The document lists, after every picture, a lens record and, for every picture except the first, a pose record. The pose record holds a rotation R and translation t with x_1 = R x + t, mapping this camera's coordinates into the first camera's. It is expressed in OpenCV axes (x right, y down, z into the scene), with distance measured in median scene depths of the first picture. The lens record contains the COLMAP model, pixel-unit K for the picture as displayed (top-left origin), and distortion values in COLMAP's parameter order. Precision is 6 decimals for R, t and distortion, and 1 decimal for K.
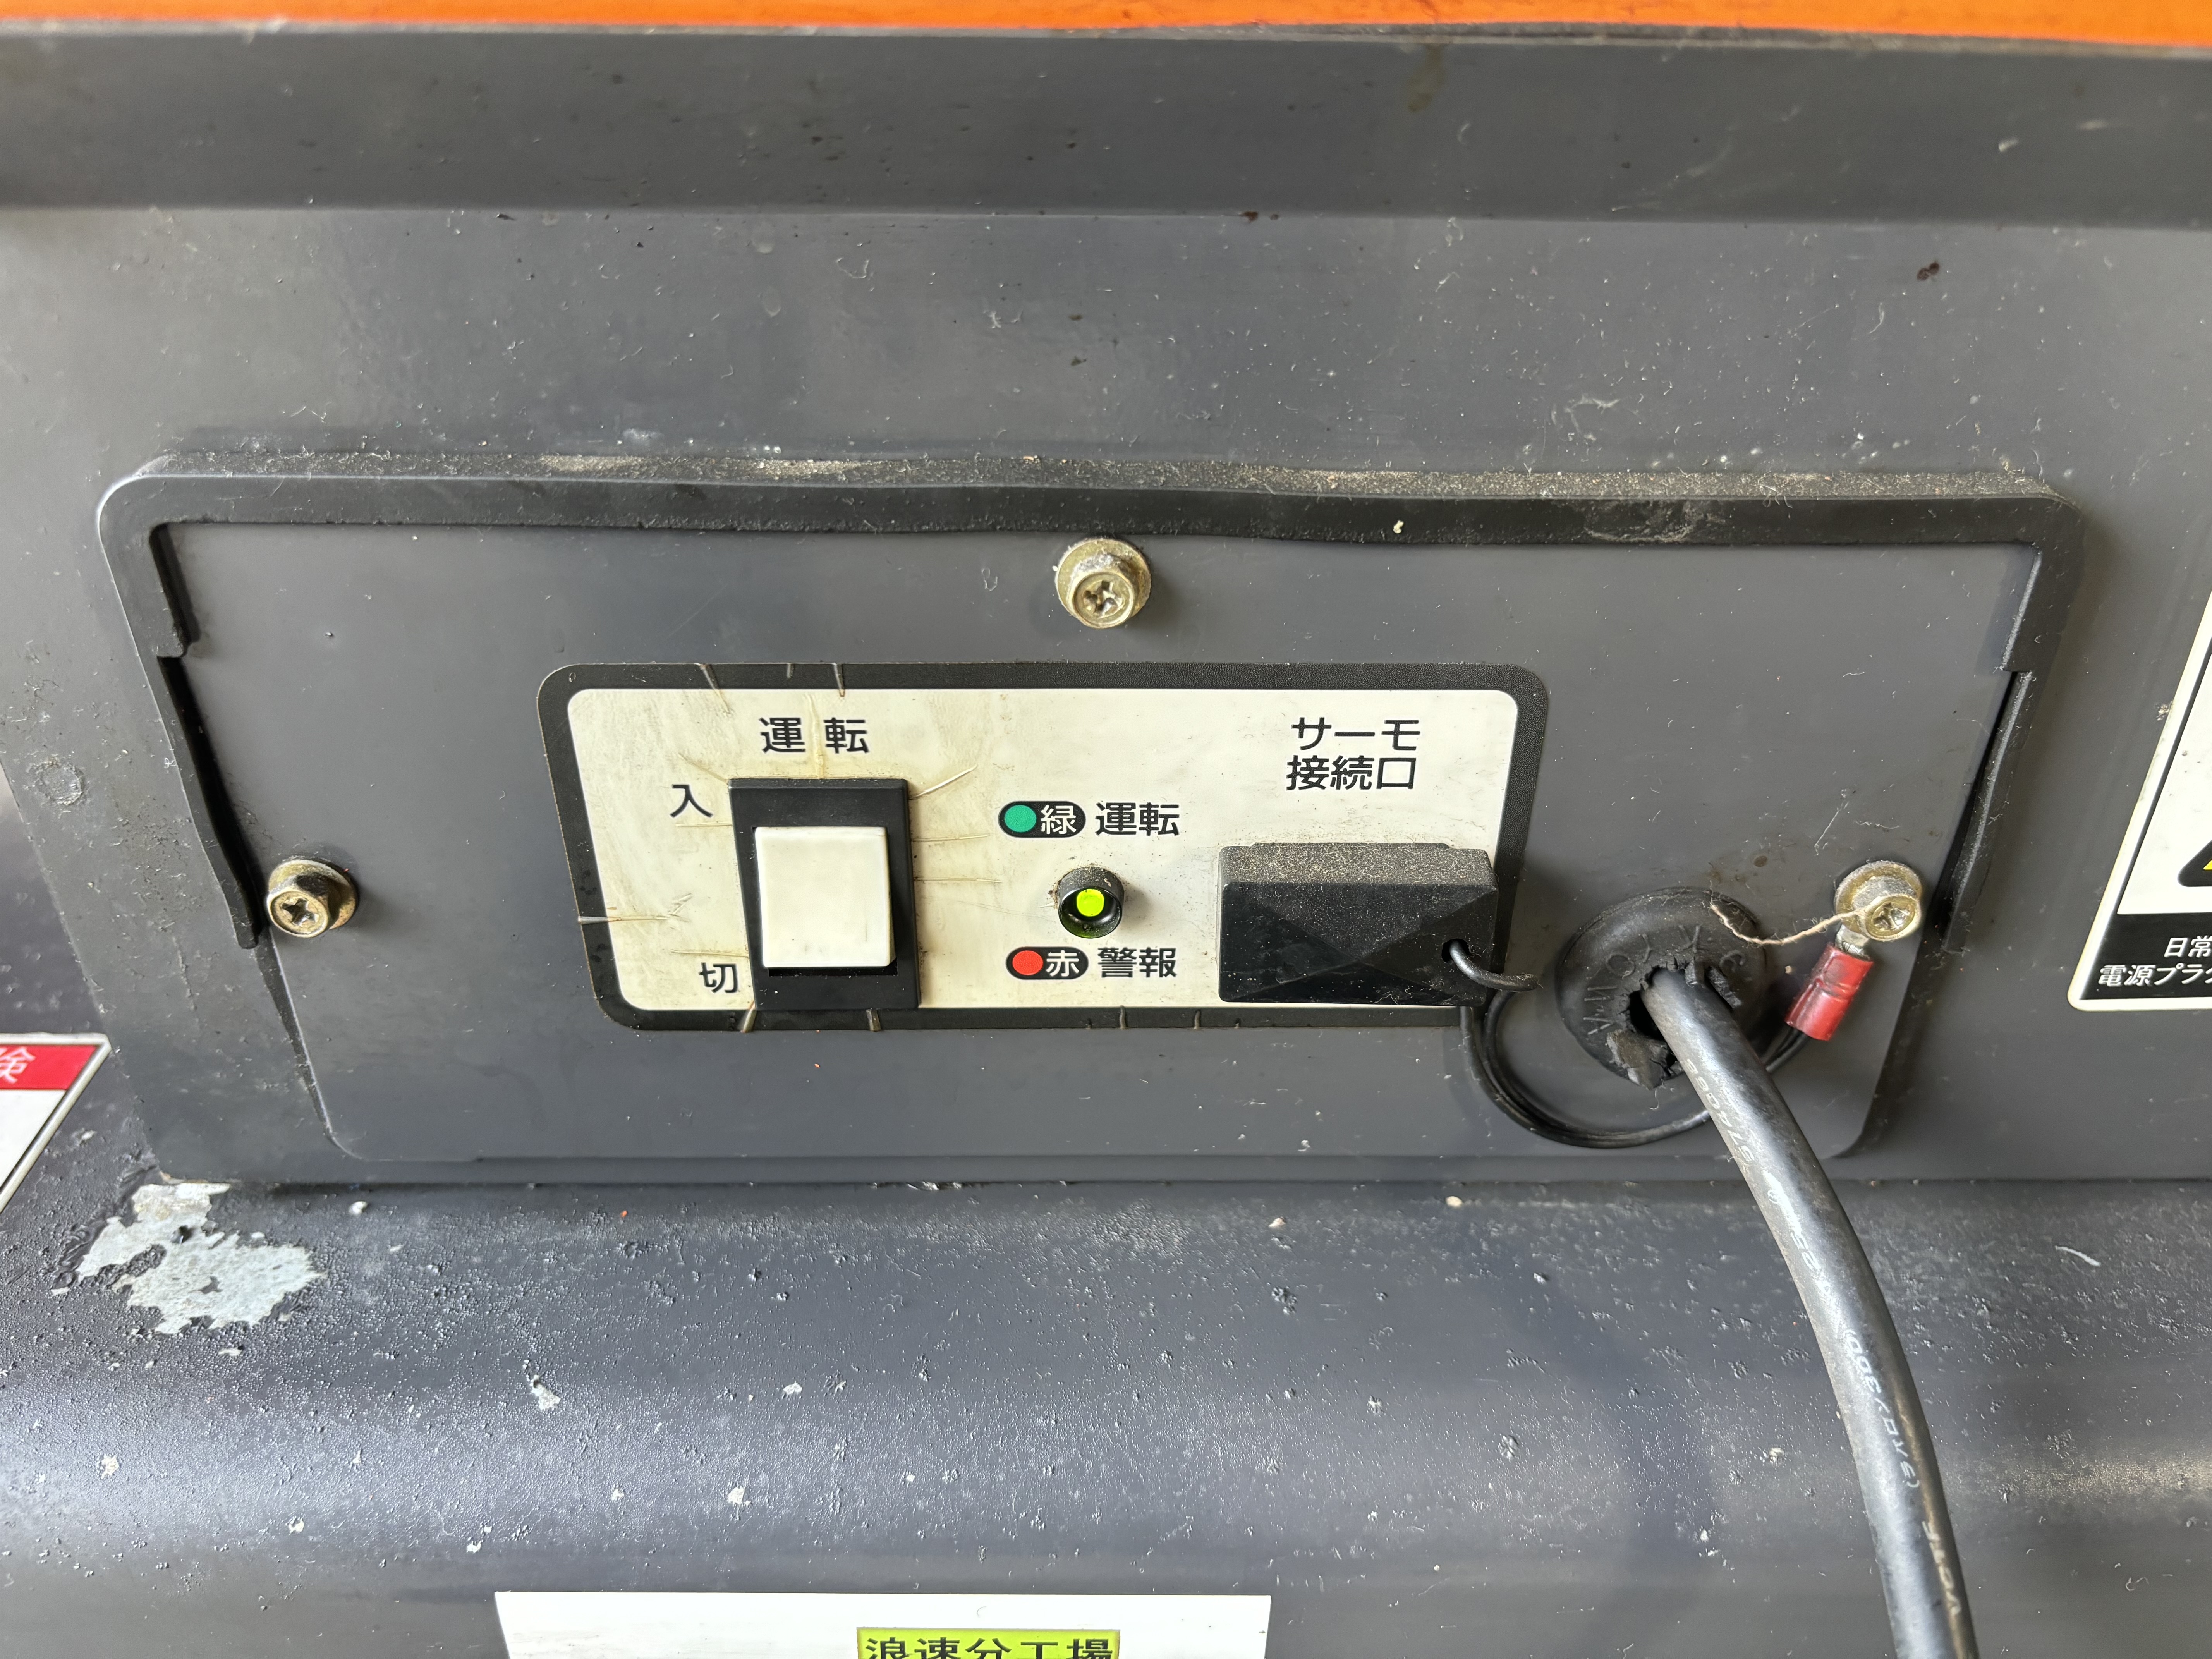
lens RADIAL K [[1675.0, 0, 1107.2], [0, 1675.0, 830.8], [0, 0, 1]] dist [0.032765, -0.054442]
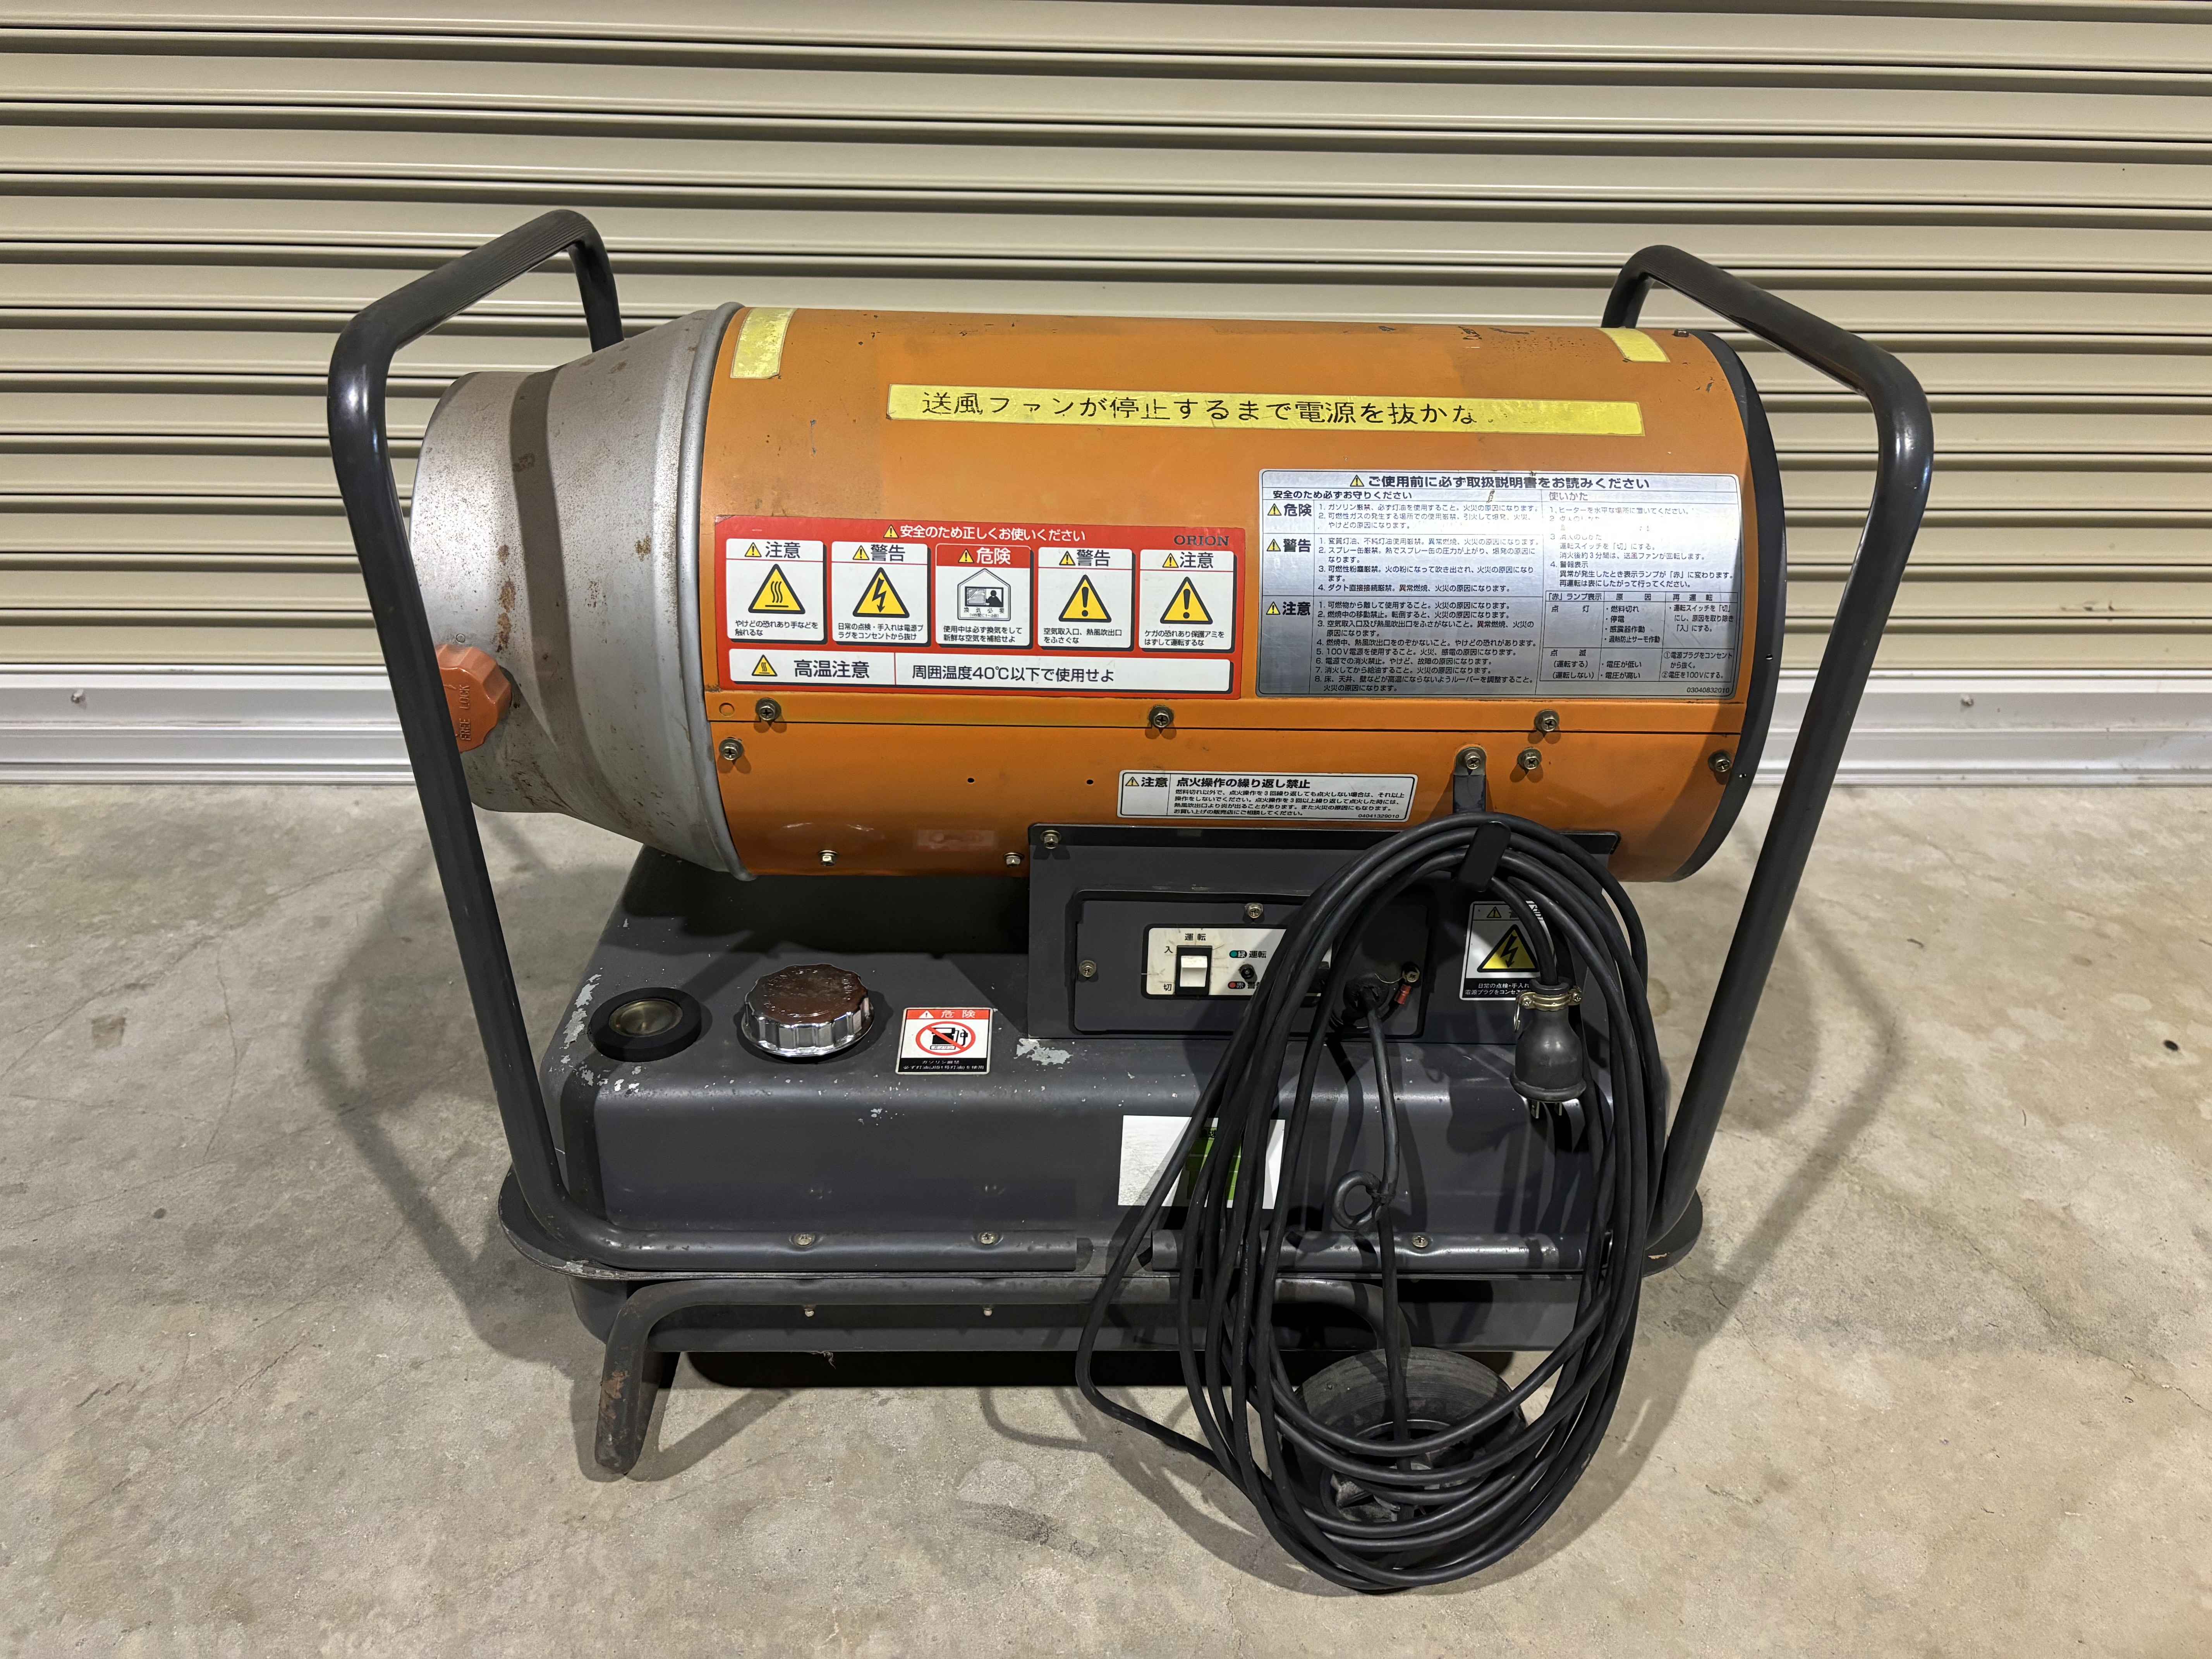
lens RADIAL K [[1675.0, 0, 1106.2], [0, 1675.0, 828.8], [0, 0, 1]] dist [0.032765, -0.054442]
pose [[0.999920, 0.011105, 0.006006, -0.455342], [-0.010397, 0.994179, -0.107237, 0.156762], [-0.007162, 0.107166, 0.994215, -3.916162]]
